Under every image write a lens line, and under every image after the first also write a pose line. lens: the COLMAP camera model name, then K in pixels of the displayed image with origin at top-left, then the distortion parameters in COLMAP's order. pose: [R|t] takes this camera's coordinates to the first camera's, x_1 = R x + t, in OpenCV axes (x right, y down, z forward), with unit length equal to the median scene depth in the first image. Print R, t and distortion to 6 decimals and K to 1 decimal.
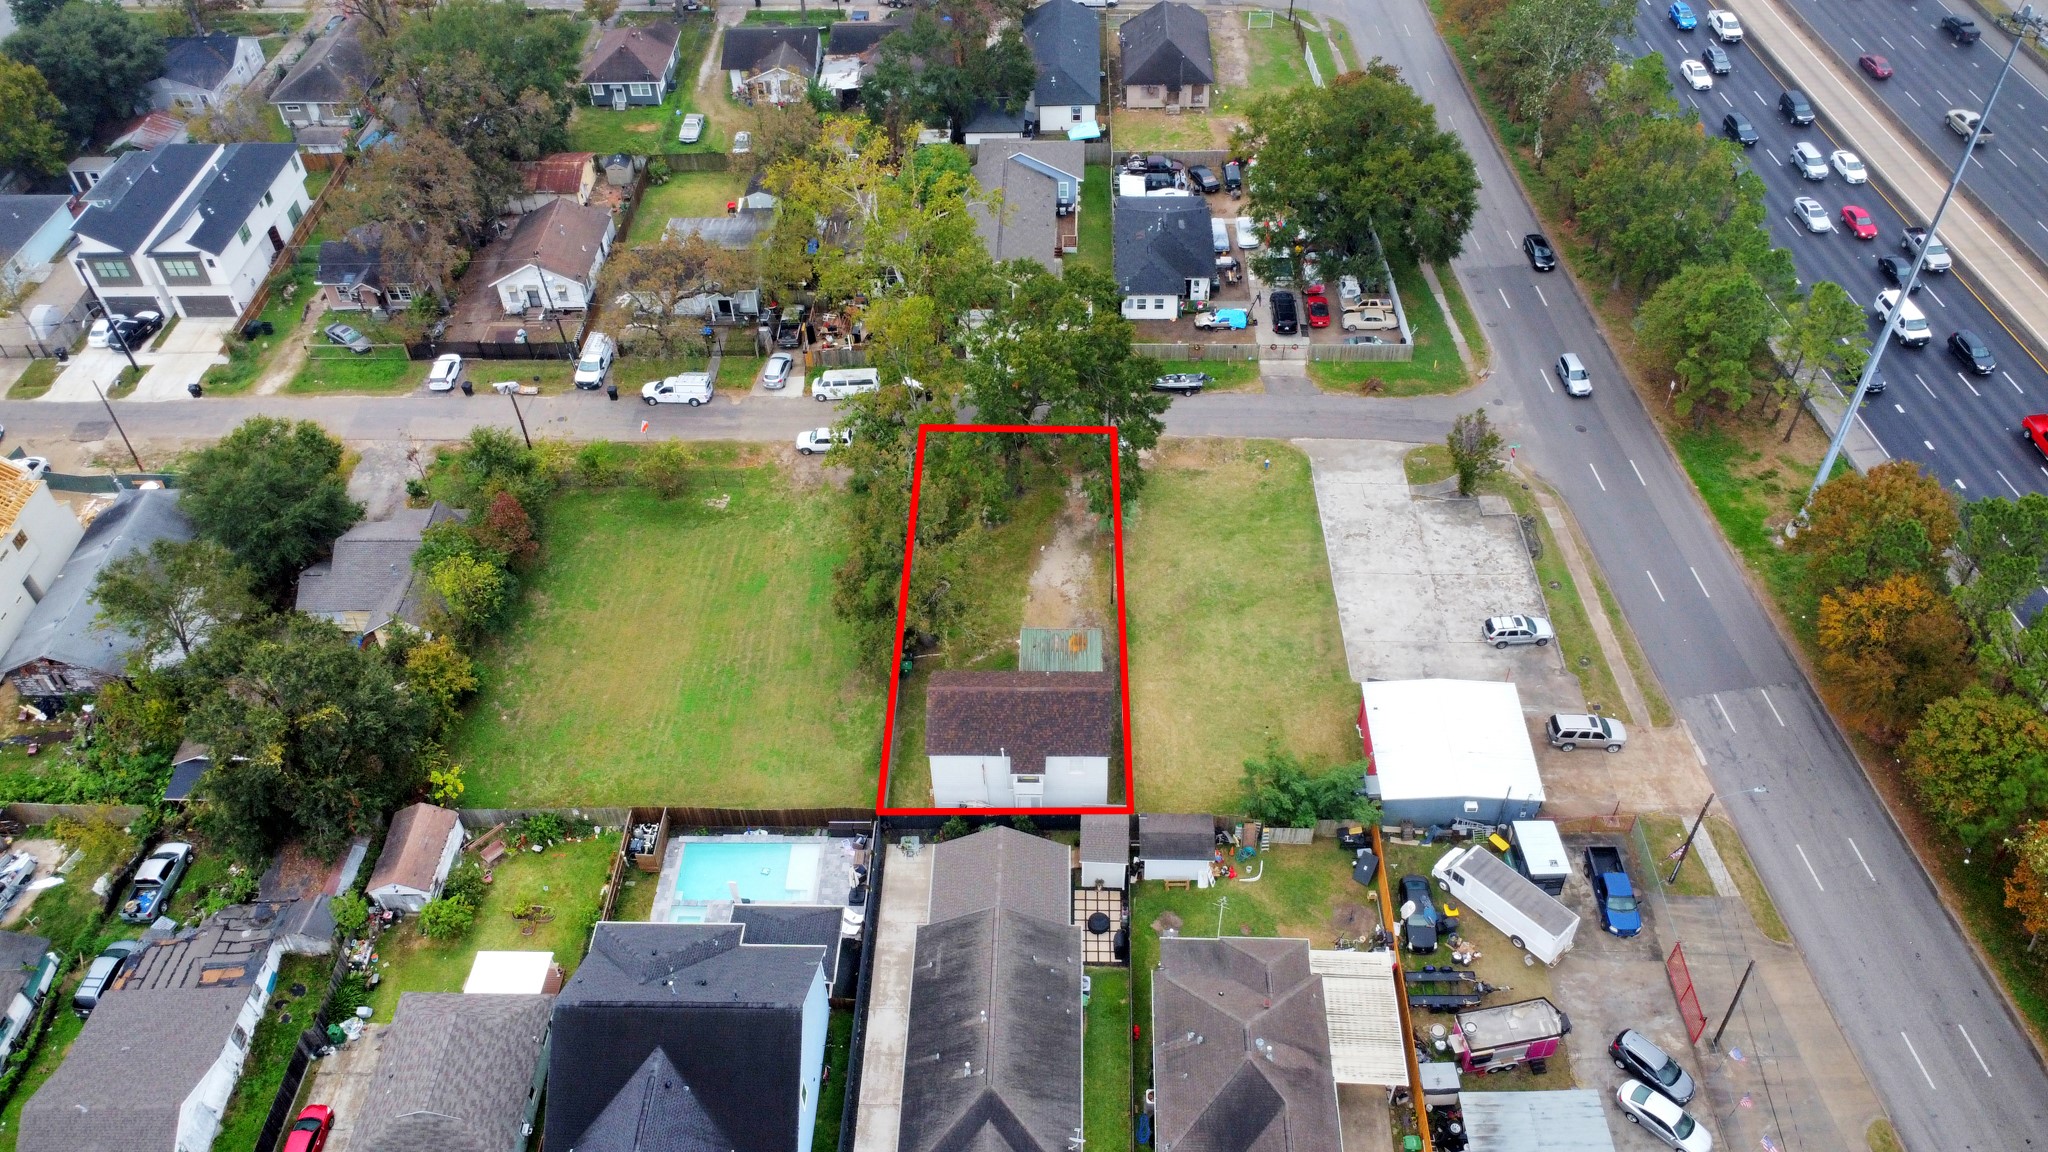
lens RADIAL K [[1547.4, 0, 1024.0], [0, 1547.4, 576.0], [0, 0, 1]] dist [0.004319, 0.000863]
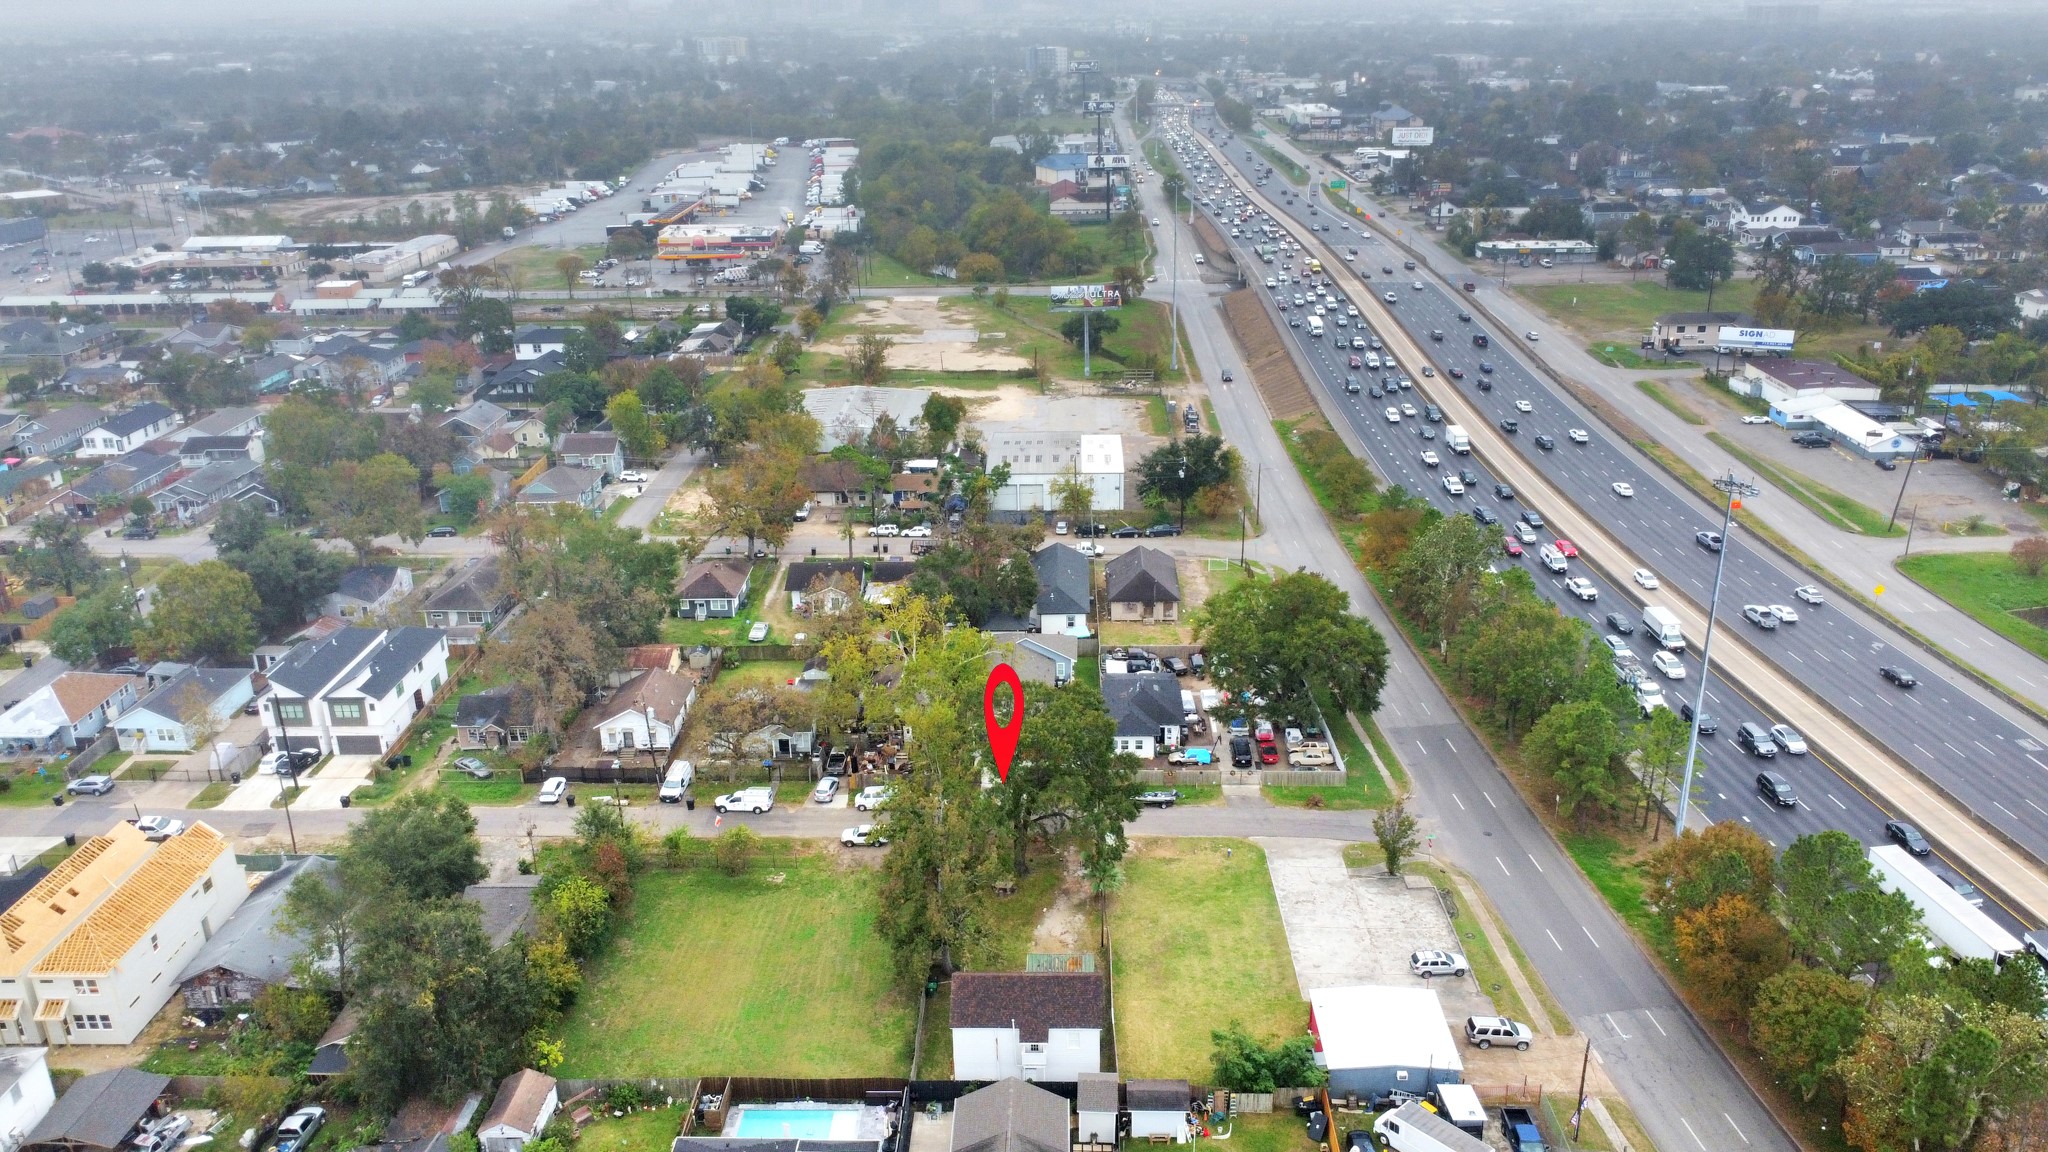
lens RADIAL K [[1547.4, 0, 1024.0], [0, 1547.4, 576.0], [0, 0, 1]] dist [0.004319, 0.000863]
pose [[0.999958, 0.008943, 0.002122, -0.008983], [-0.007353, 0.916893, -0.399066, 0.222753], [-0.005515, 0.399034, 0.916920, -0.207219]]
